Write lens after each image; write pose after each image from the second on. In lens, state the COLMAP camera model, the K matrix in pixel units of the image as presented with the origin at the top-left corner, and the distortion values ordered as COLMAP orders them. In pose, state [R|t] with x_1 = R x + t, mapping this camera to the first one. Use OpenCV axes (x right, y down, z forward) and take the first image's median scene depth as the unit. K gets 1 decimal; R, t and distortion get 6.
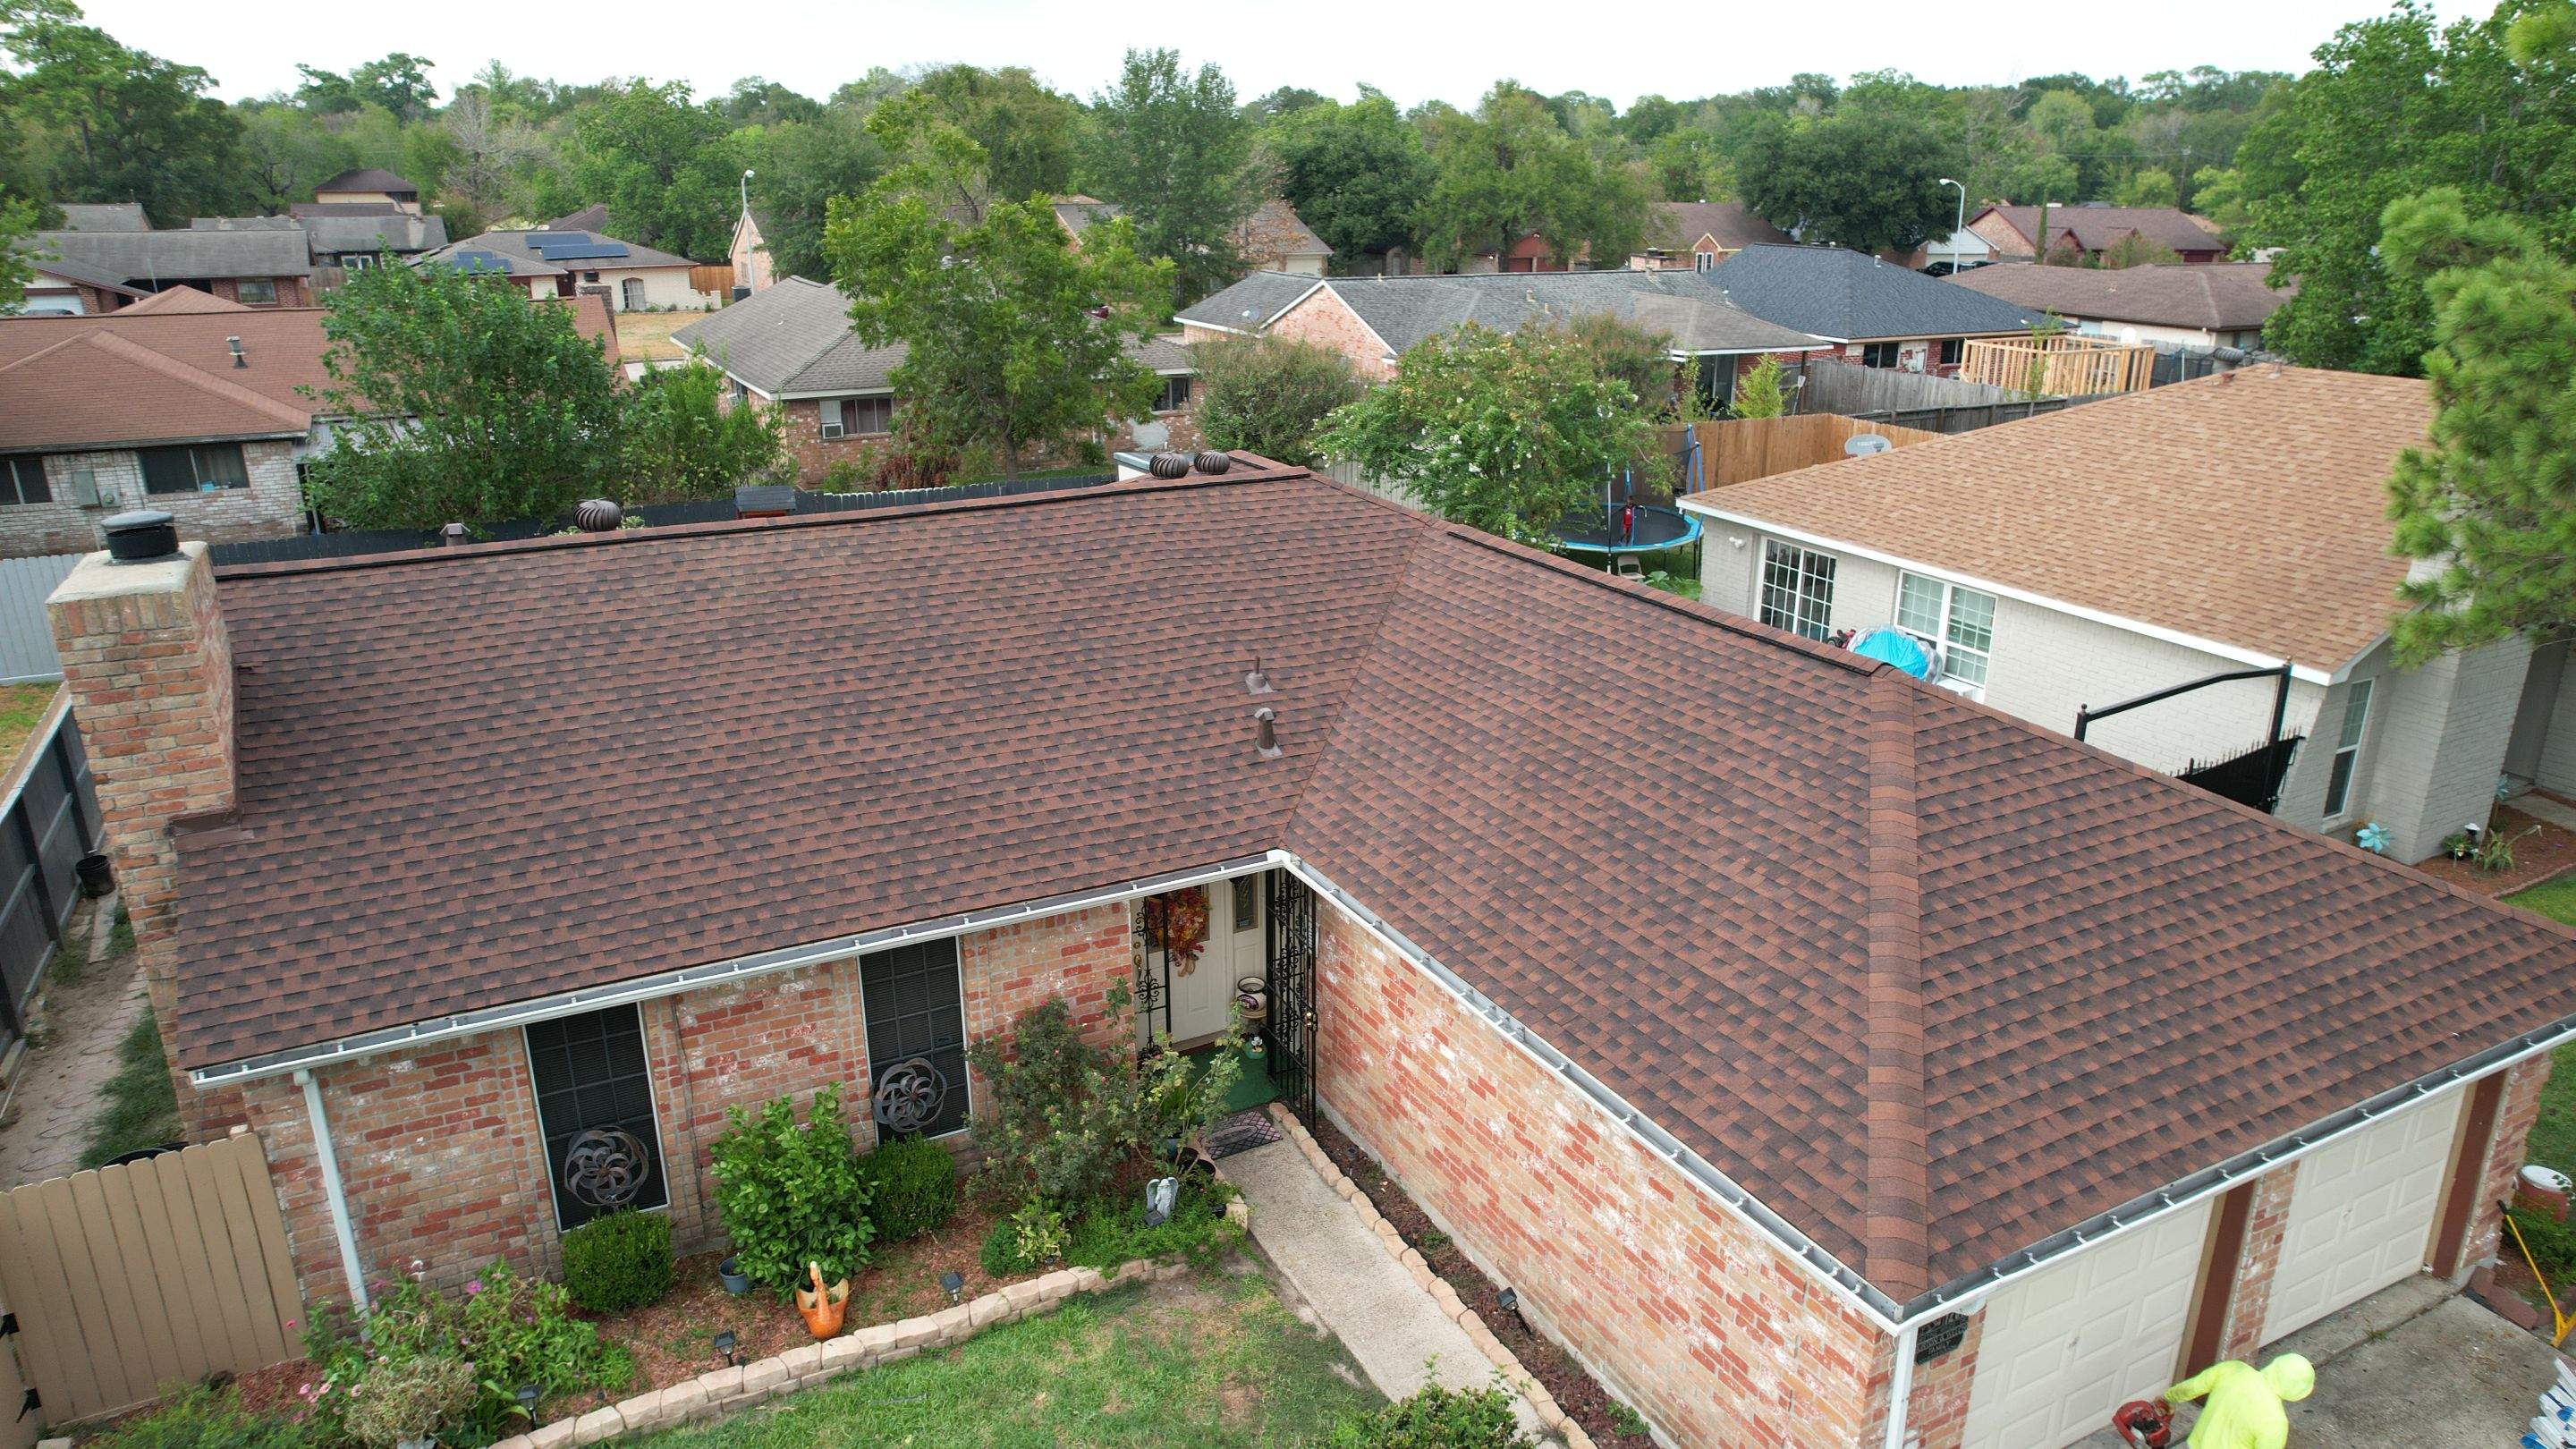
lens RADIAL K [[1638.7, 0, 1290.0], [0, 1638.7, 756.1], [0, 0, 1]] dist [-0.077210, 0.066630]
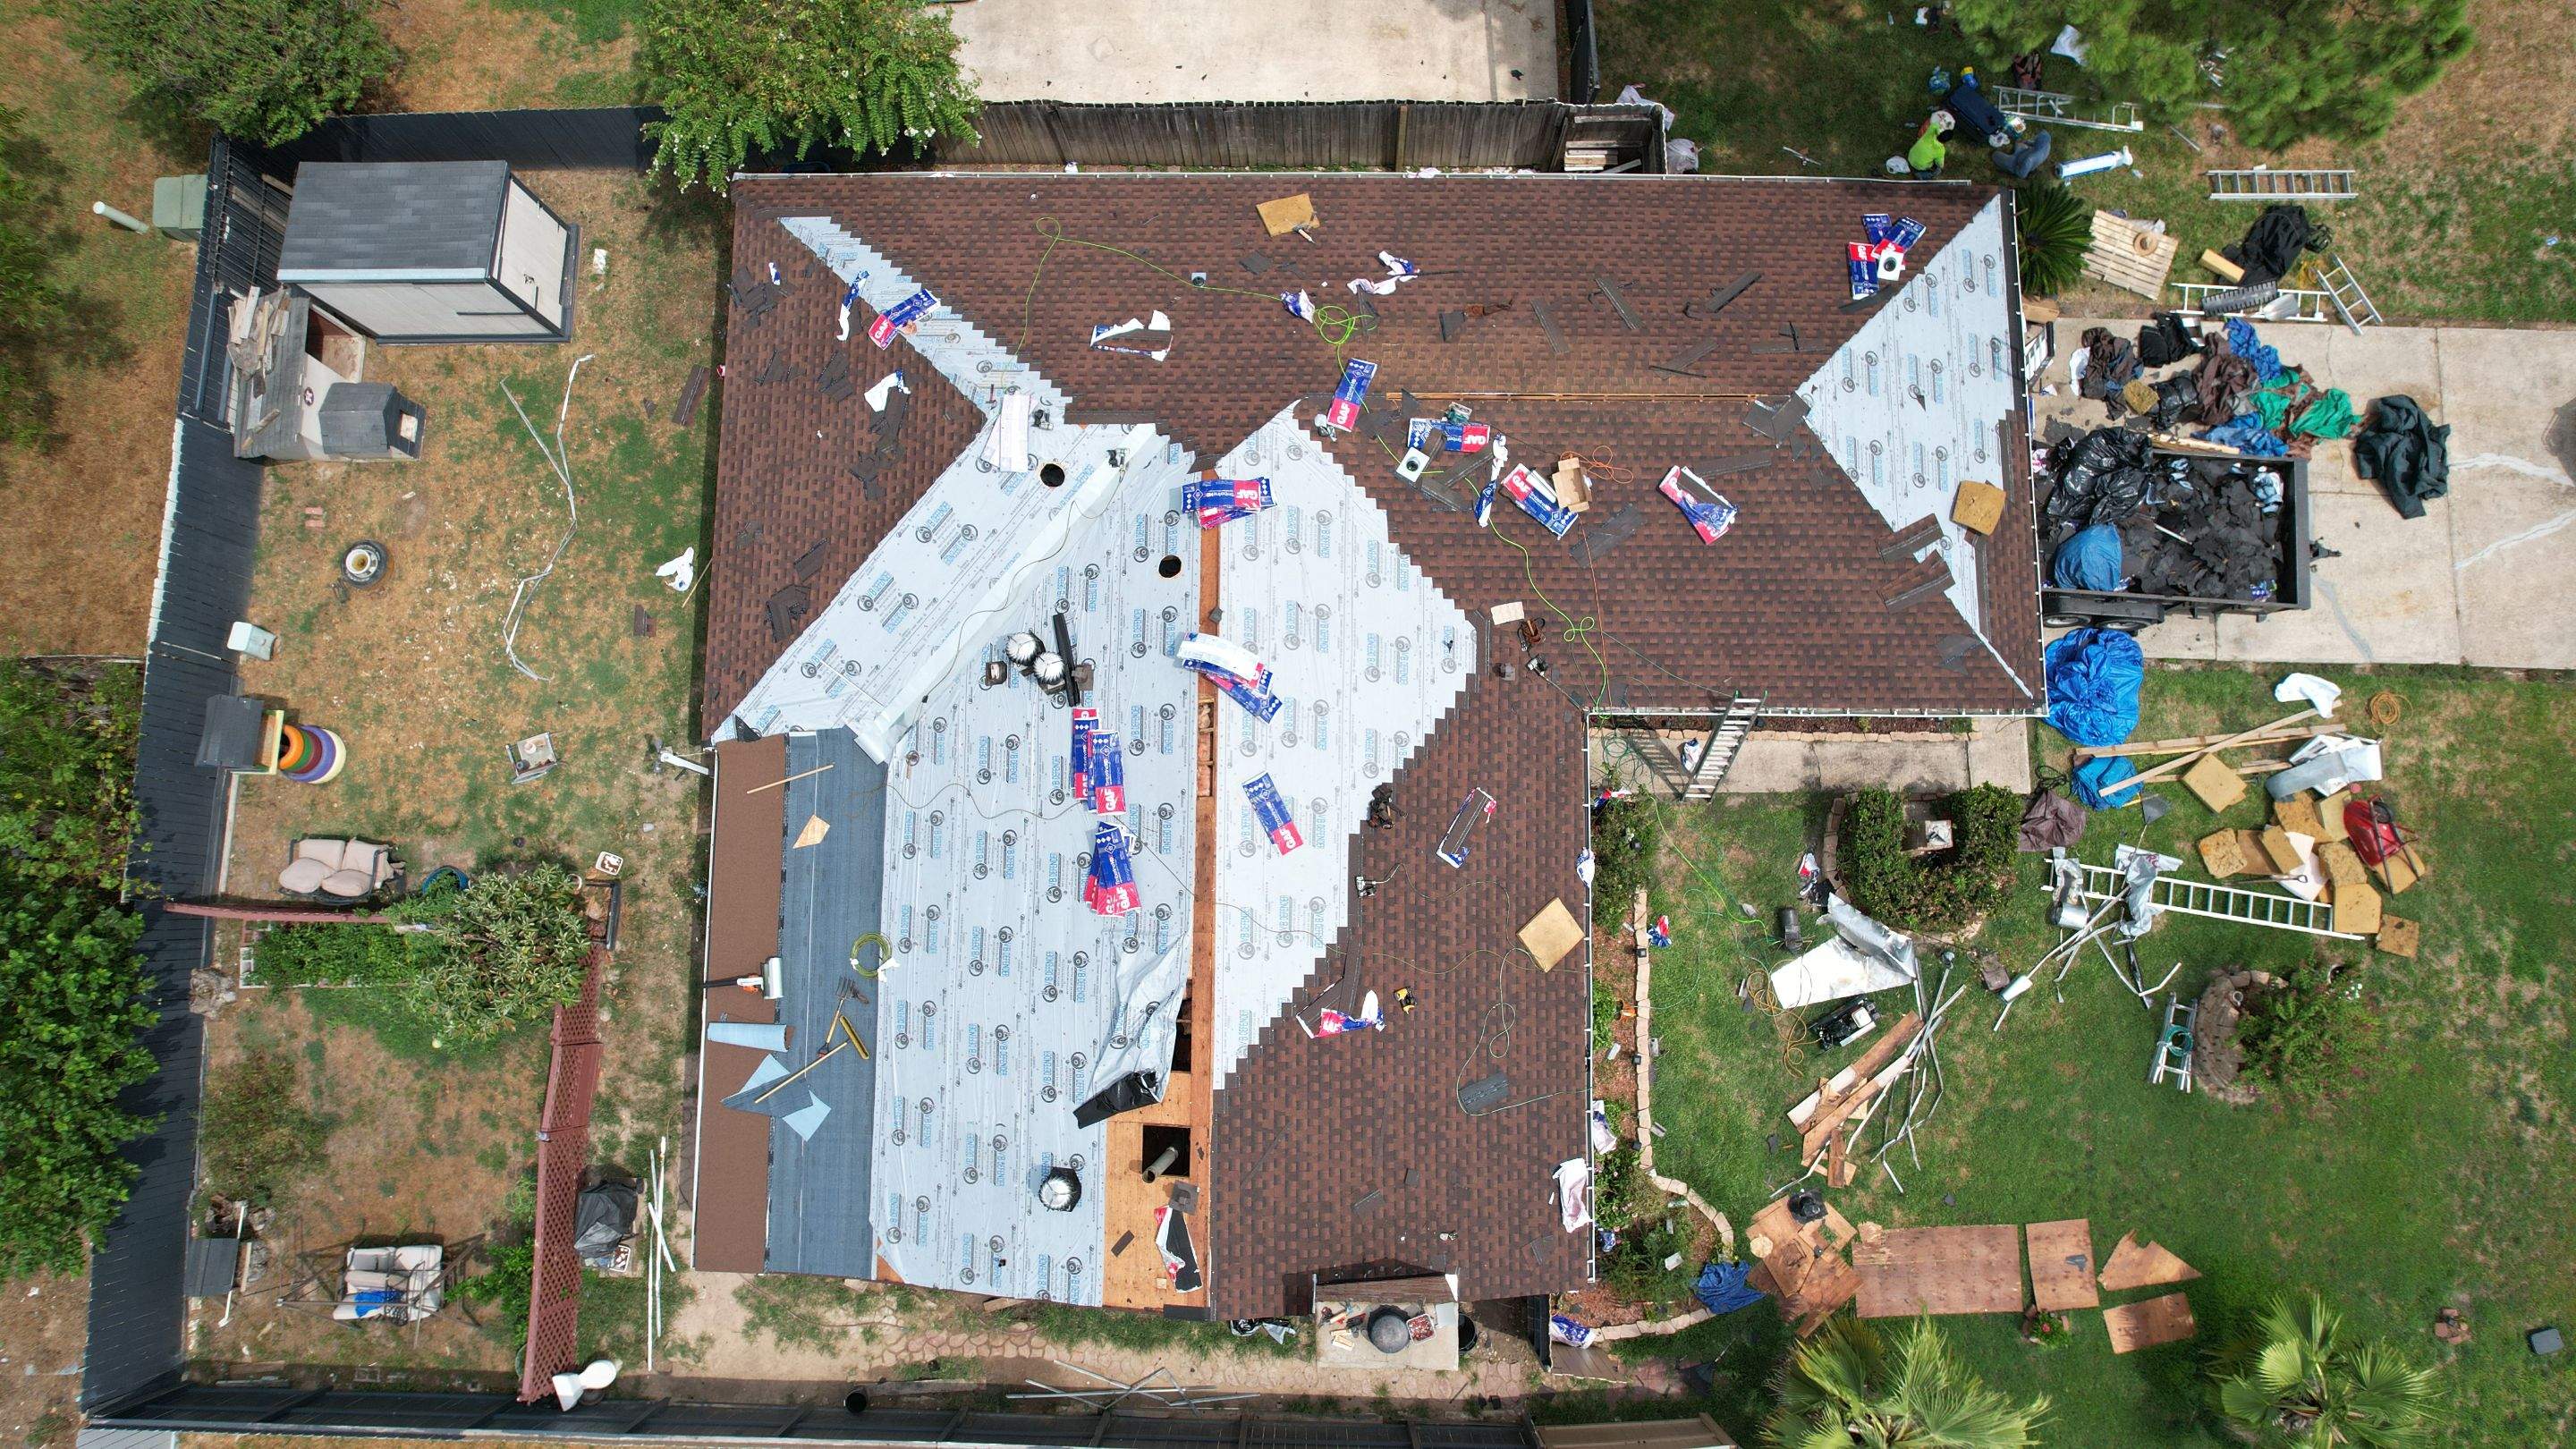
lens RADIAL K [[1638.7, 0, 1288.0], [0, 1638.7, 710.5], [0, 0, 1]] dist [-0.077210, 0.066630]
pose [[0.475340, -0.871613, 0.119764, -0.302864], [0.309130, 0.292908, 0.904789, -1.348990], [-0.823706, -0.393060, 0.408673, 0.482293]]
